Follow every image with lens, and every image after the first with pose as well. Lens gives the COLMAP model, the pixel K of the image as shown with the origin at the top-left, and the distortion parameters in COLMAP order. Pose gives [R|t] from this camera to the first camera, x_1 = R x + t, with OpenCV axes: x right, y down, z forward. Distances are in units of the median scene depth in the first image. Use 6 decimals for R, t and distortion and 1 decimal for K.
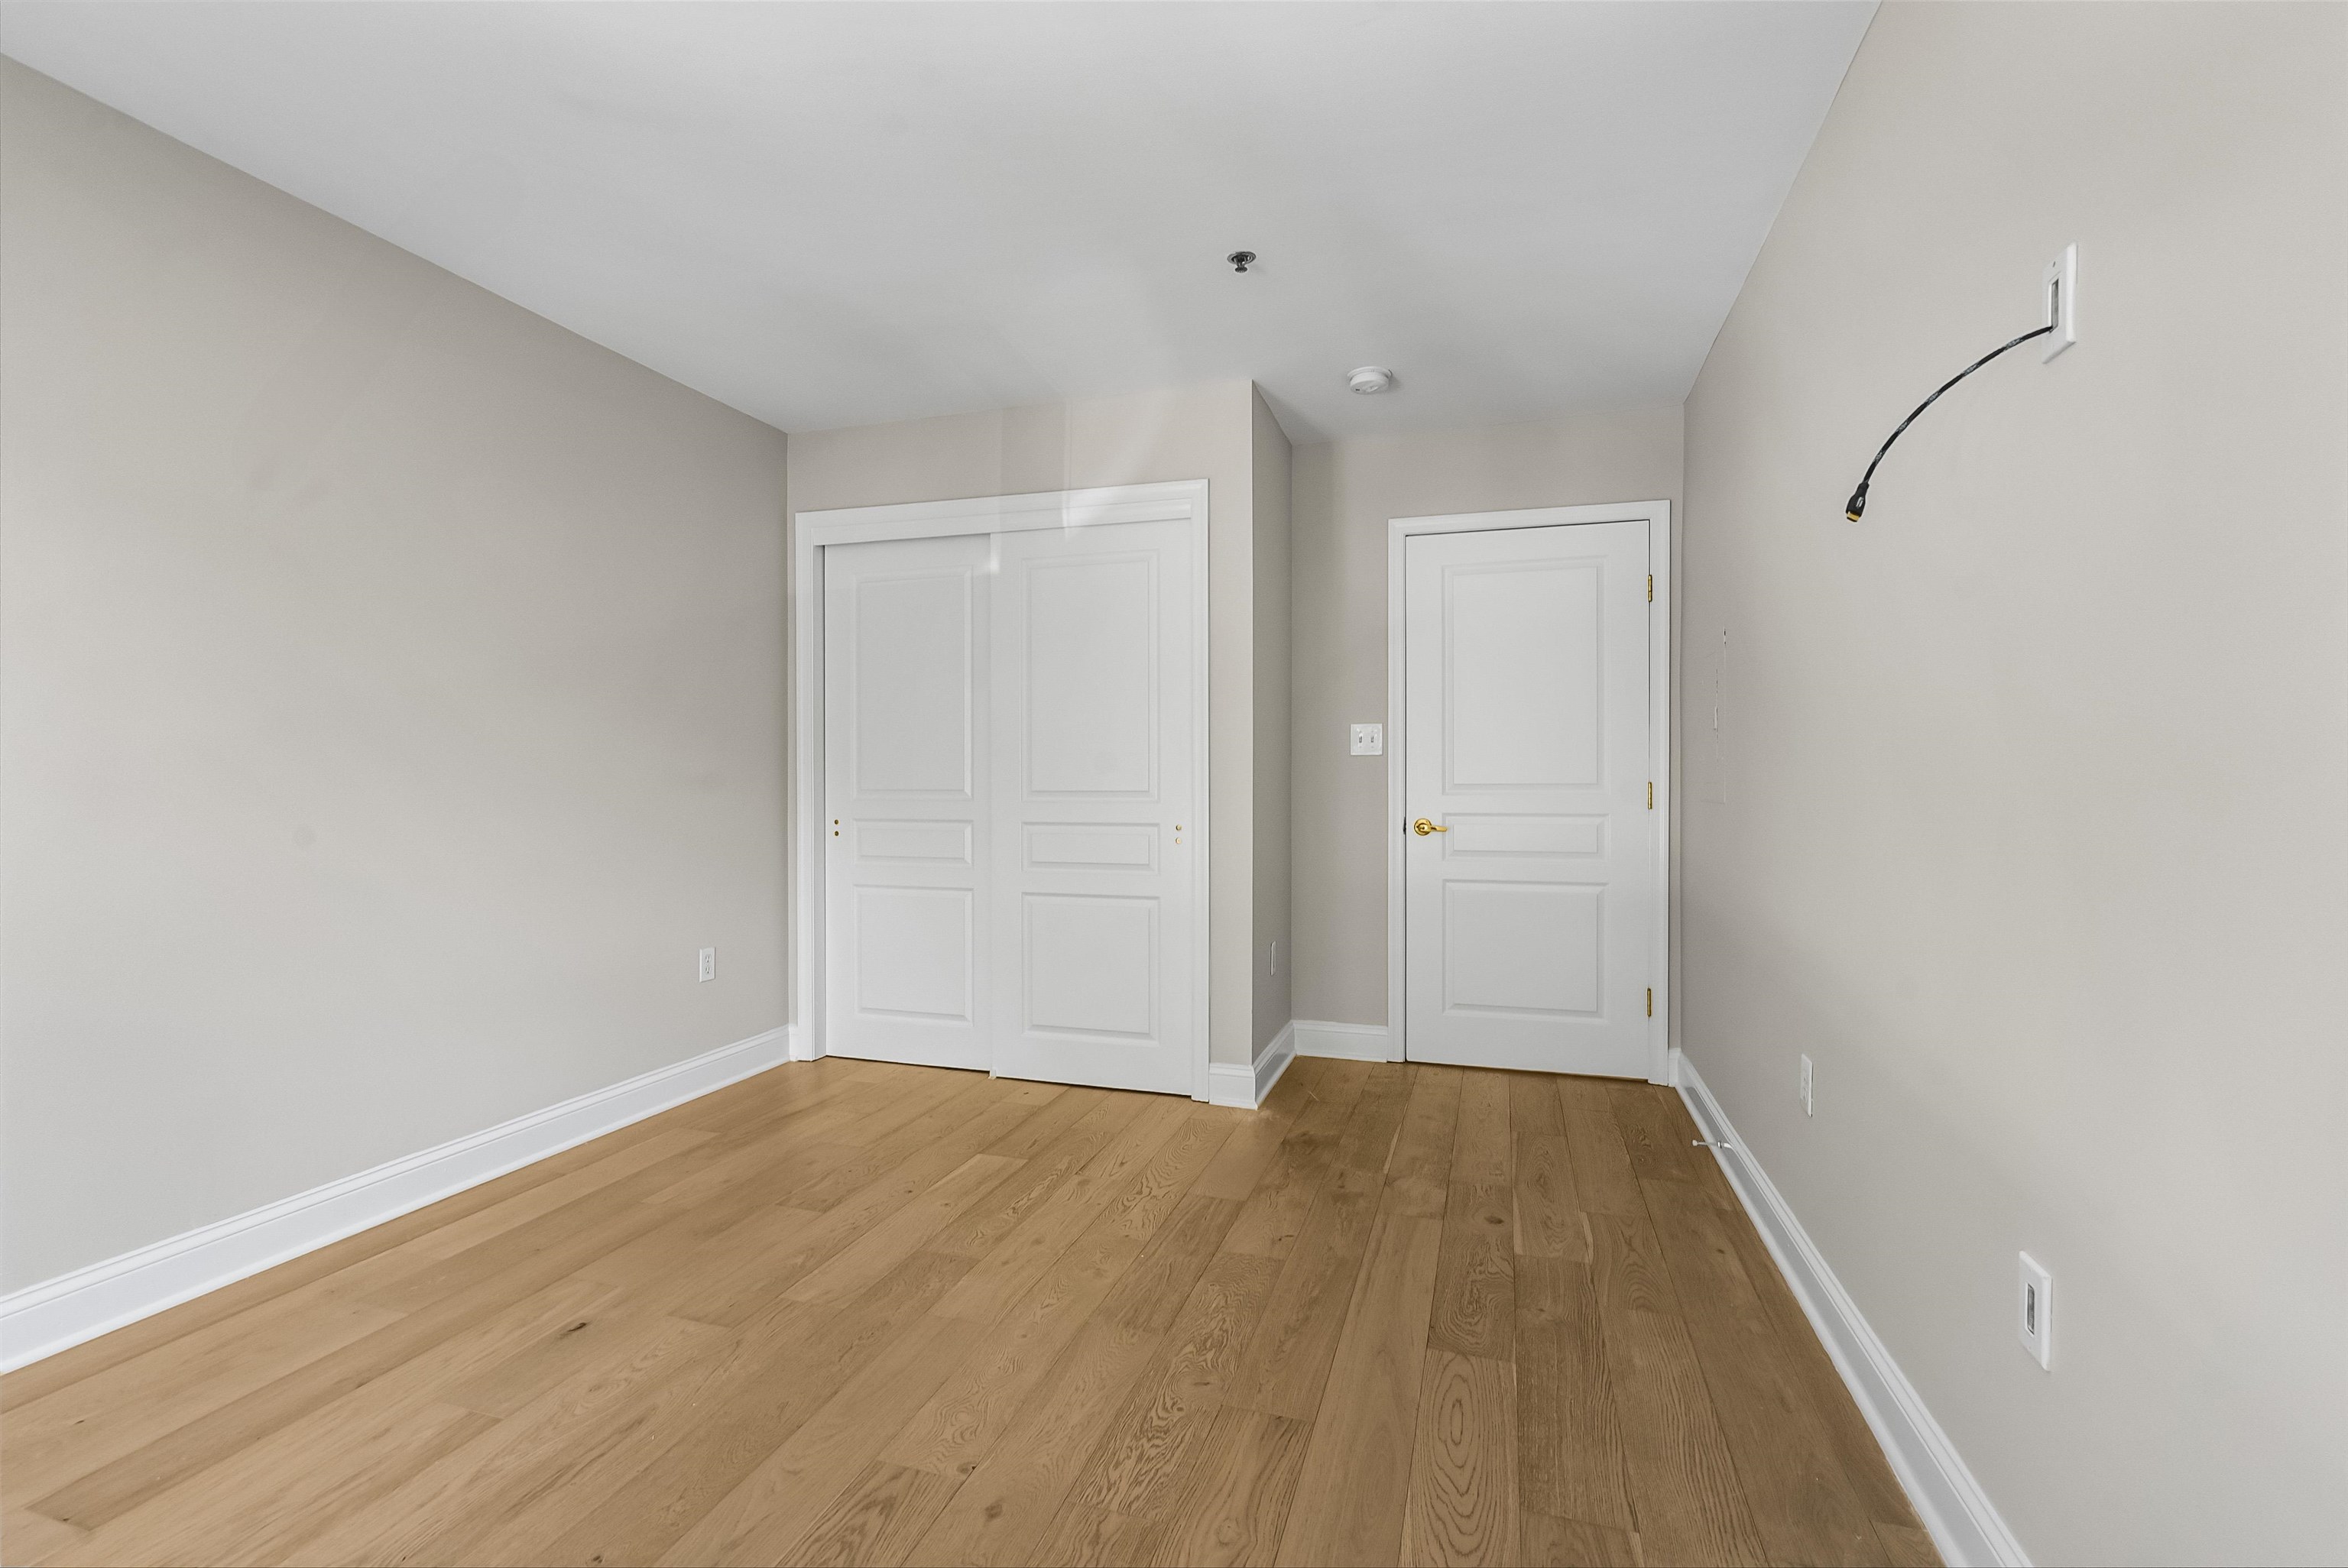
lens RADIAL K [[1059.7, 0, 1174.0], [0, 1059.7, 784.0], [0, 0, 1]] dist [0.000303, 0.000557]
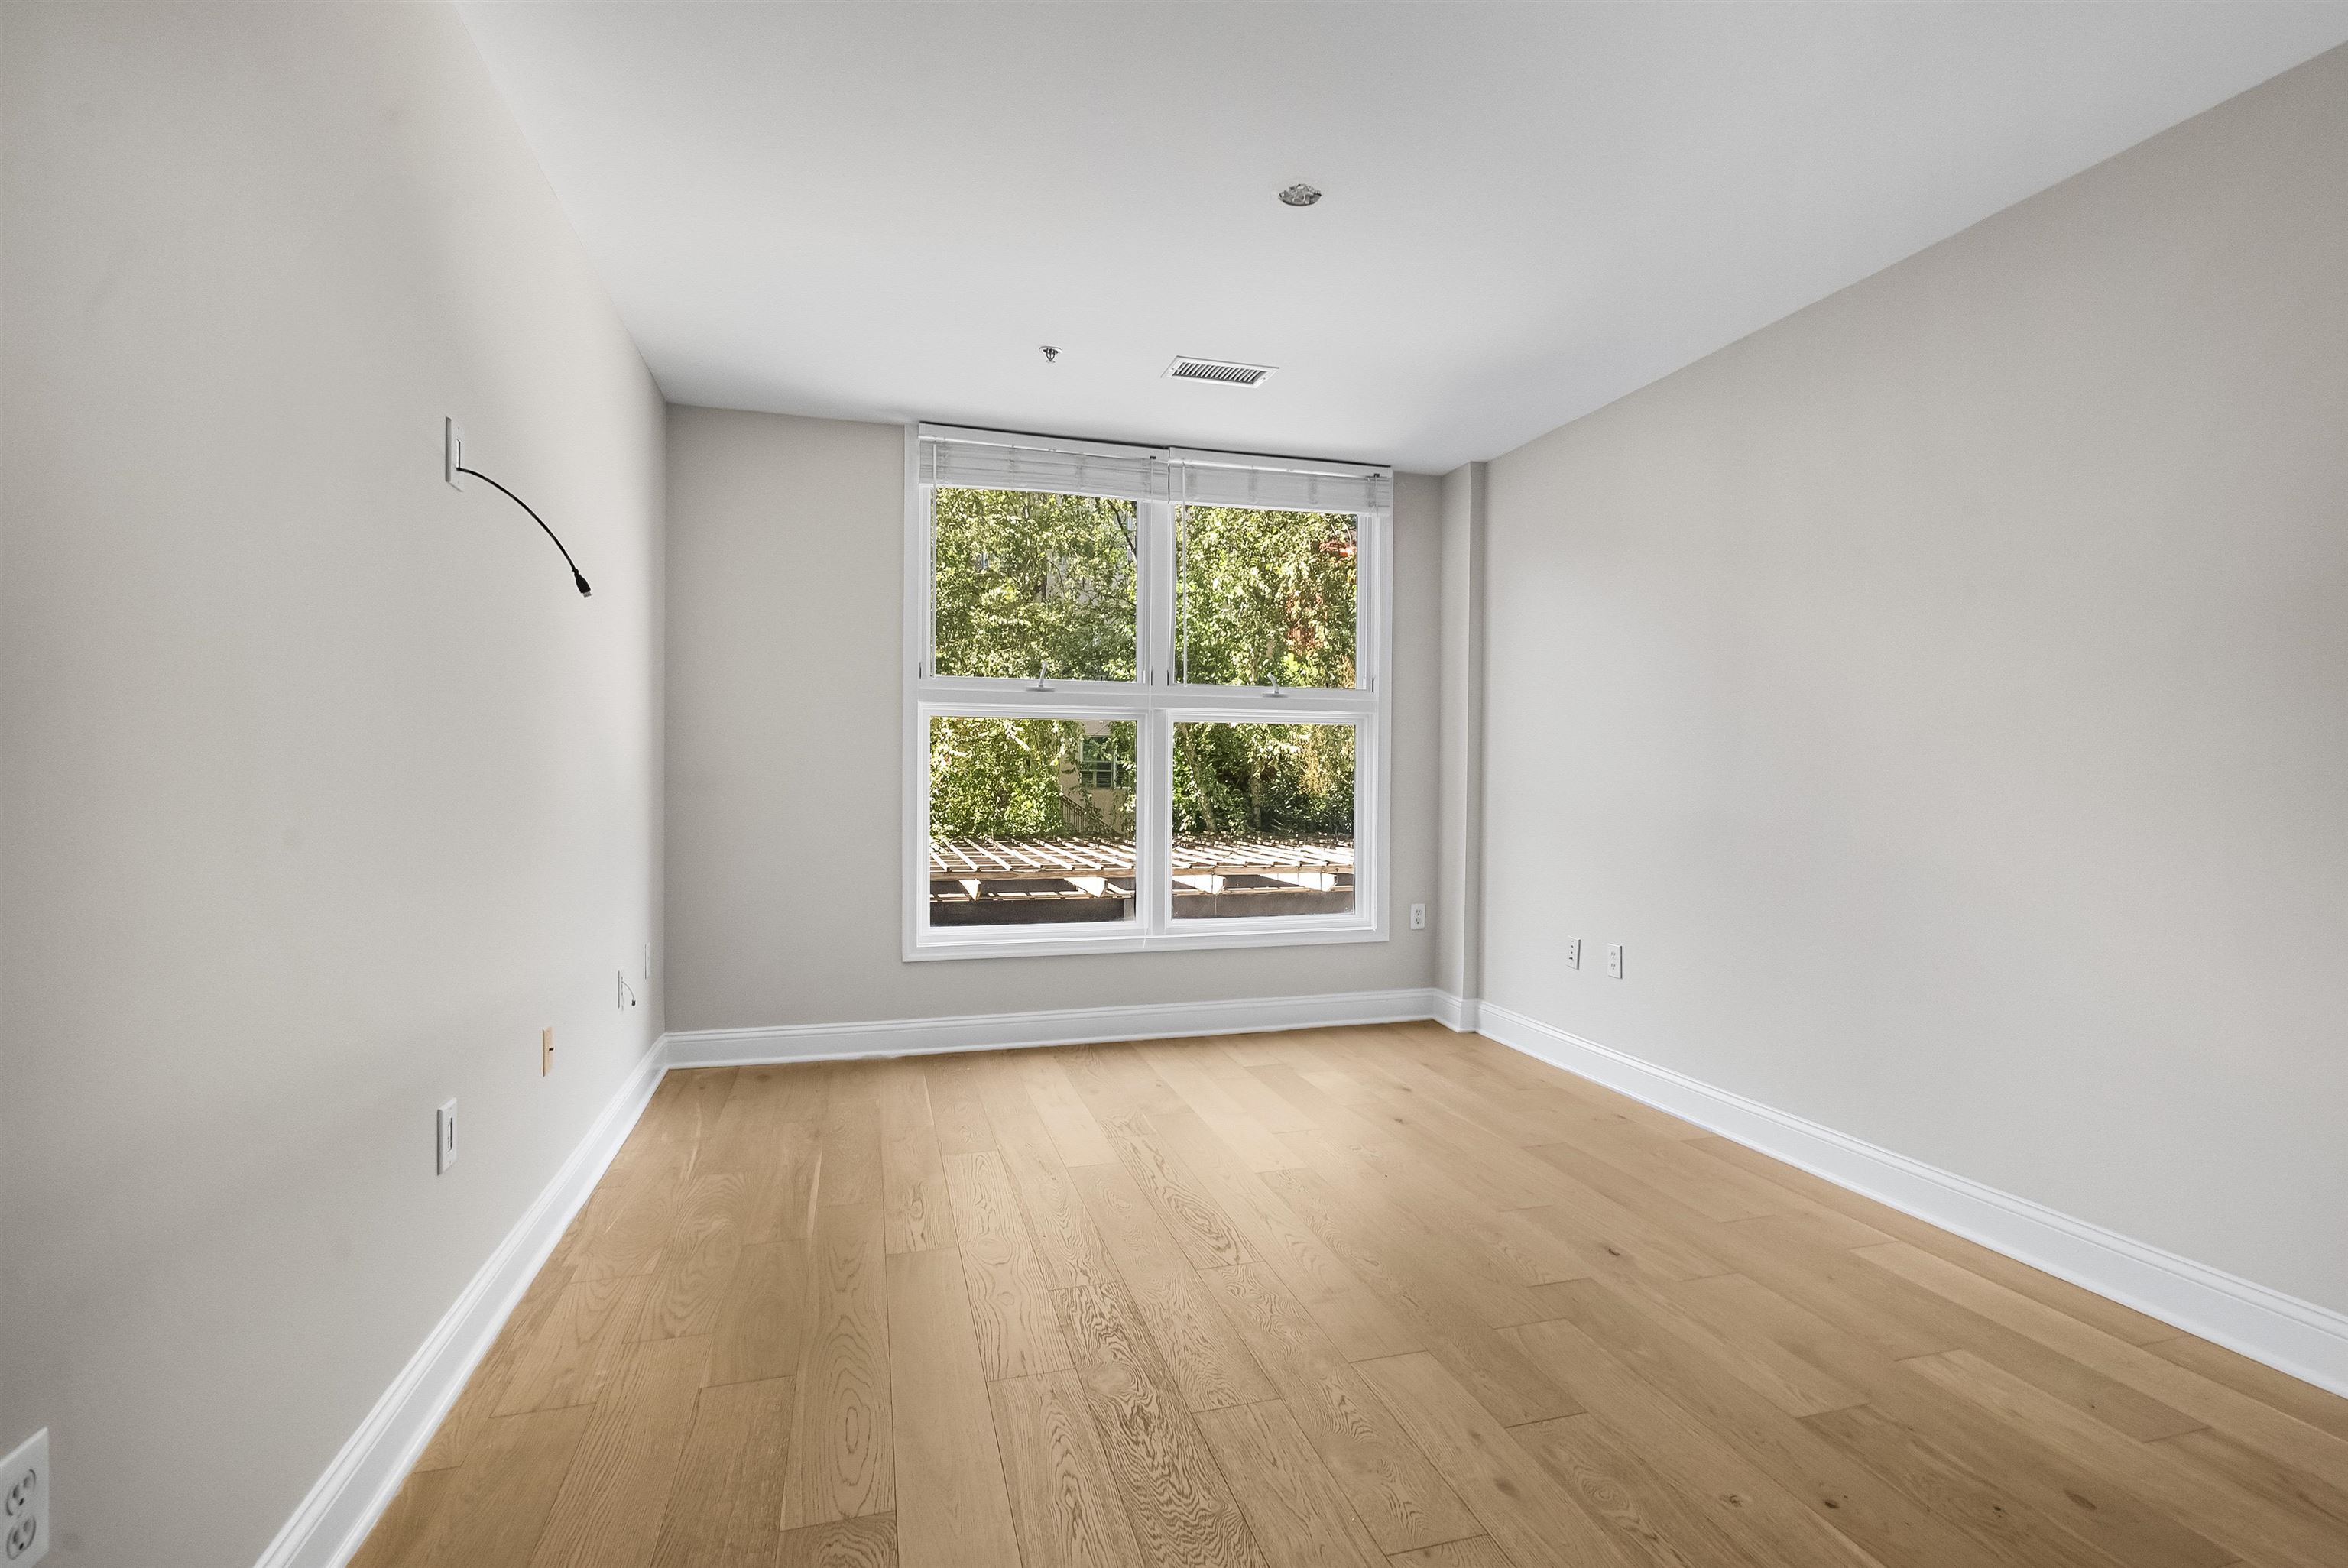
lens RADIAL K [[1059.7, 0, 1174.0], [0, 1059.7, 784.0], [0, 0, 1]] dist [0.000303, 0.000557]
pose [[-0.834562, -0.002338, -0.550909, 0.503057], [-0.010461, 0.999878, 0.011603, -0.009921], [0.550815, 0.015447, -0.834484, 1.771440]]
